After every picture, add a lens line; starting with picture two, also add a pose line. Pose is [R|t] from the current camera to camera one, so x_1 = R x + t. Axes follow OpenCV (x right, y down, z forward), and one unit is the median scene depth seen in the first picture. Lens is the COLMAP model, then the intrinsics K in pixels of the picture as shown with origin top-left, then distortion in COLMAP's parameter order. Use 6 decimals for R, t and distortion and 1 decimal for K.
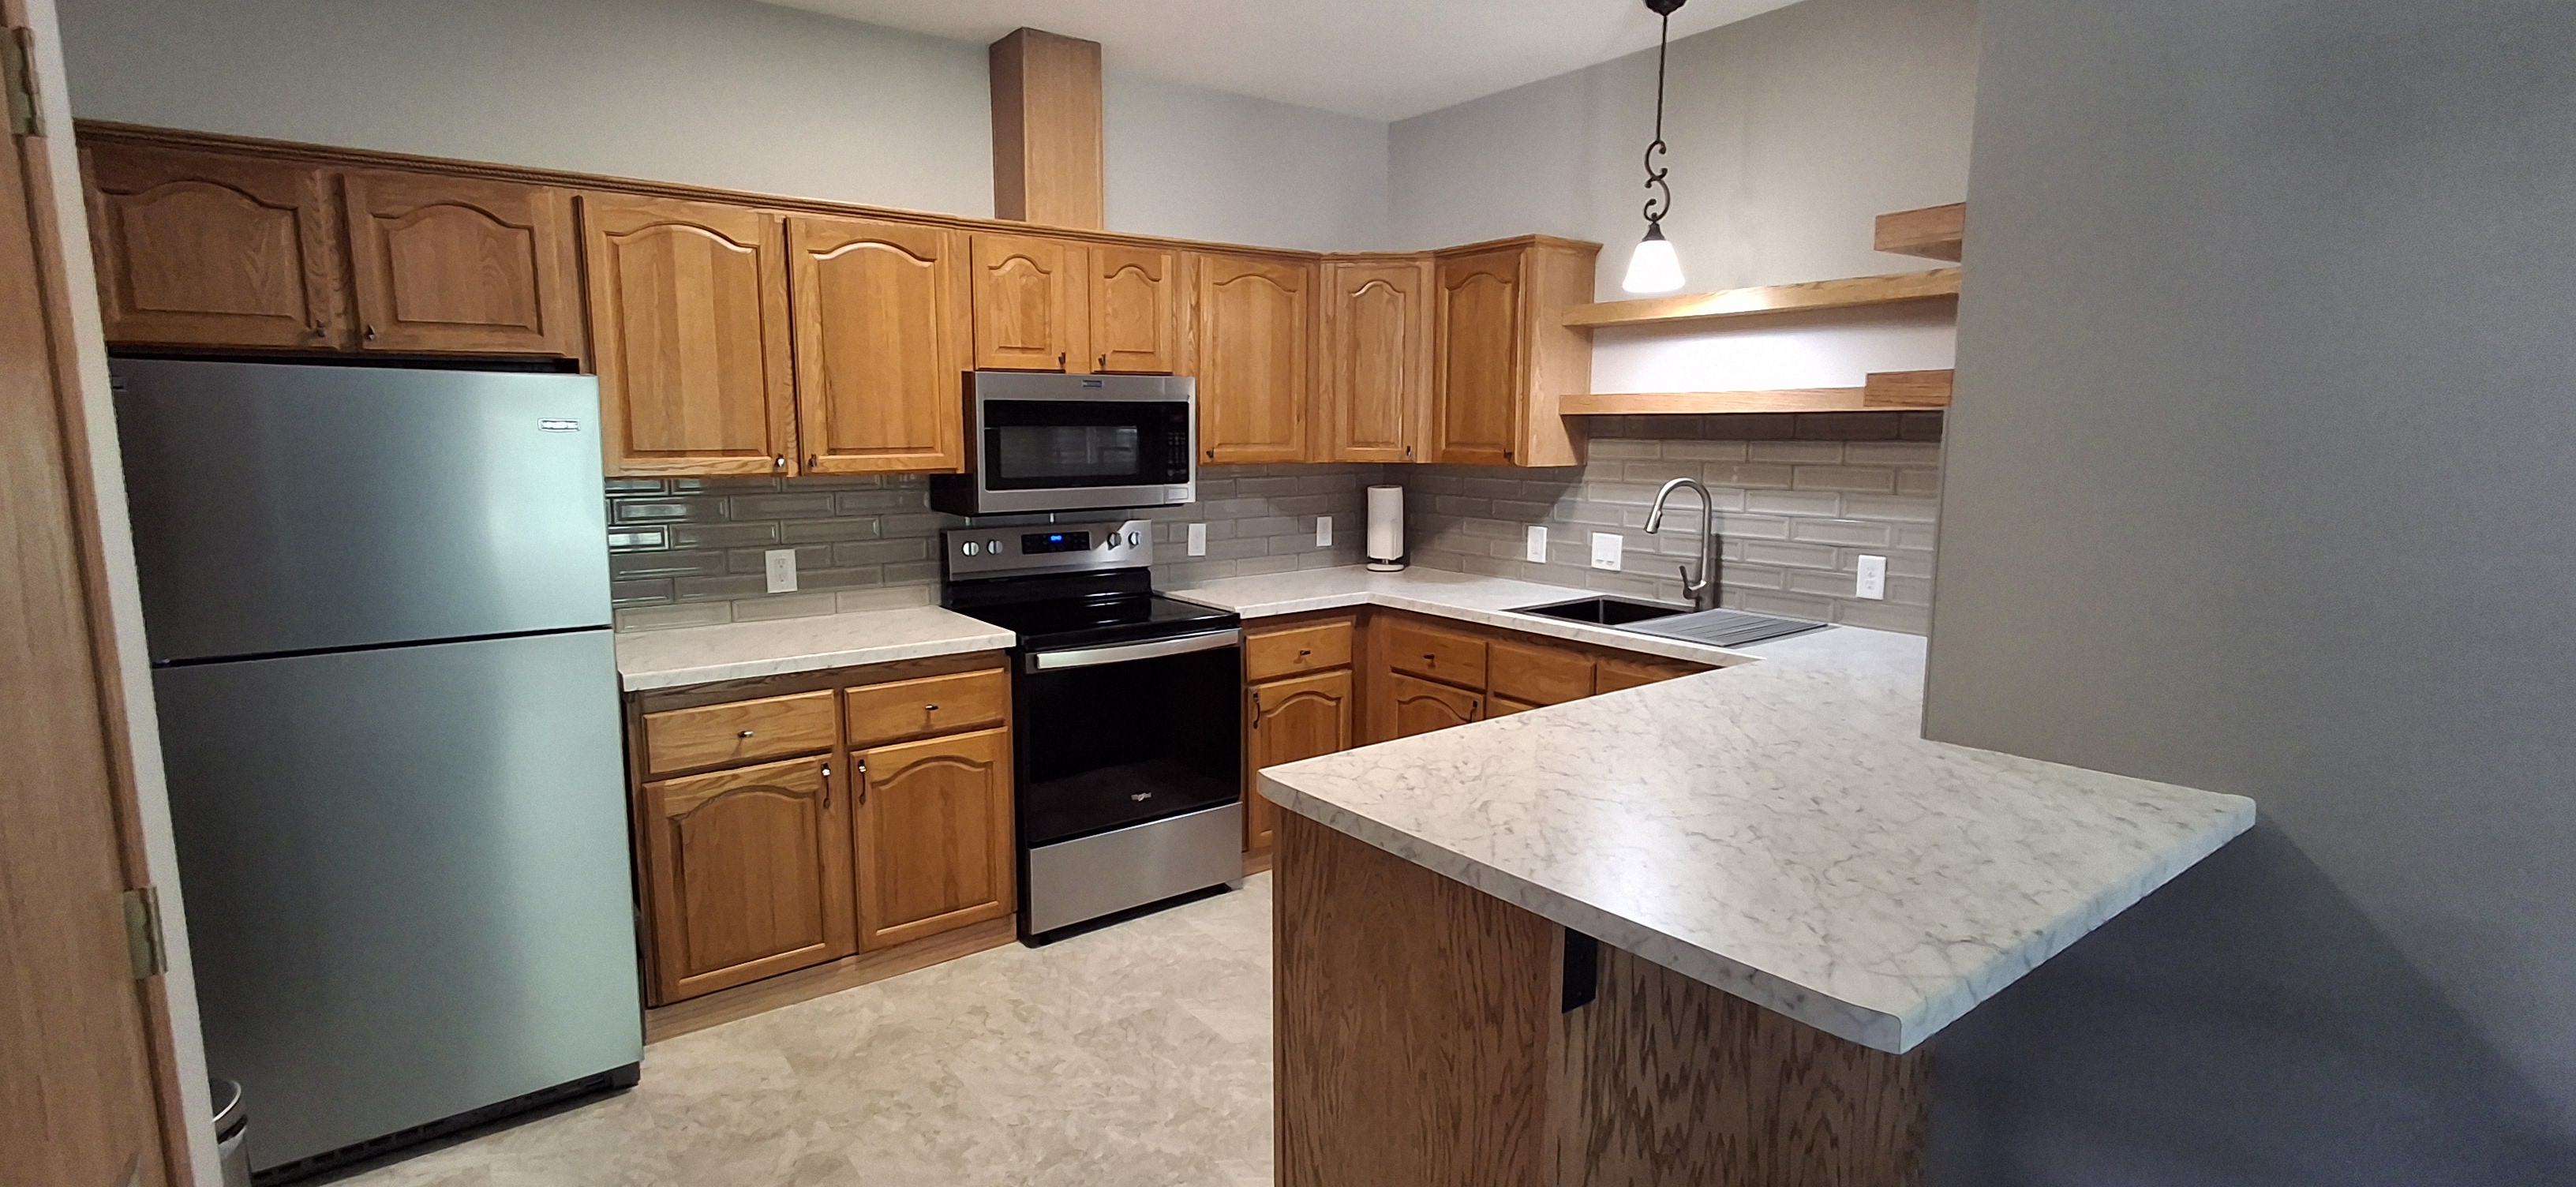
lens RADIAL K [[1191.8, 0, 1281.1], [0, 1191.8, 582.2], [0, 0, 1]] dist [-0.002633, 0.012086]
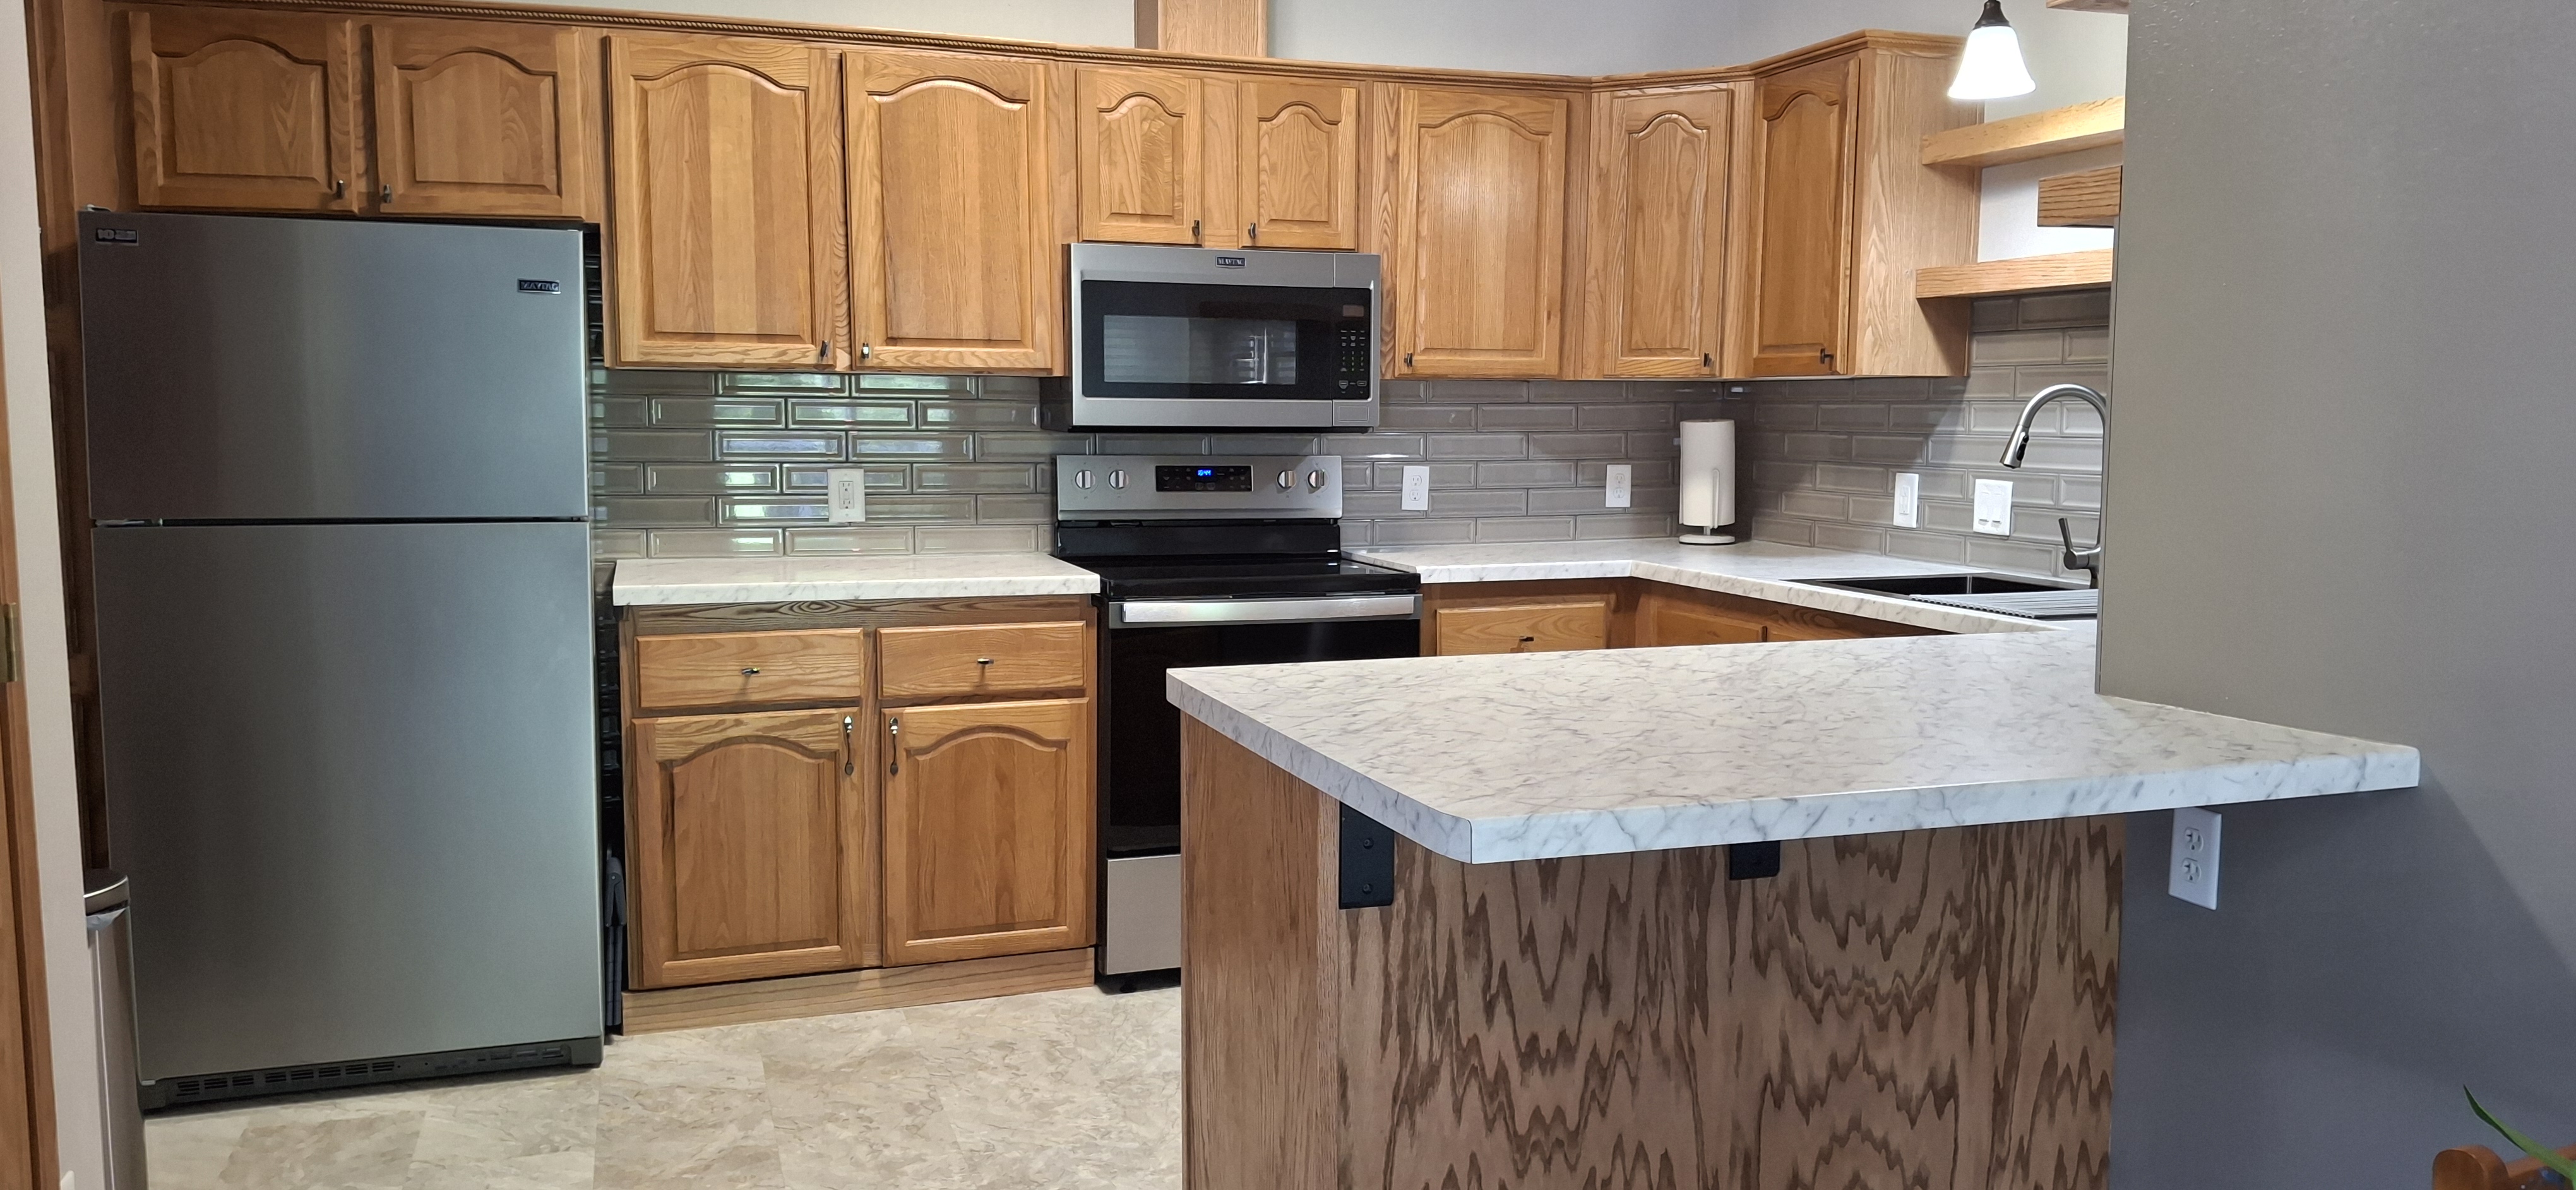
lens RADIAL K [[1906.2, 0, 1329.0], [0, 1906.2, 595.2], [0, 0, 1]] dist [0.151362, -0.318592]
pose [[0.953971, 0.034369, -0.297921, 0.281716], [-0.044939, 0.998577, -0.028700, 0.080795], [0.296511, 0.040767, 0.954159, -0.139631]]
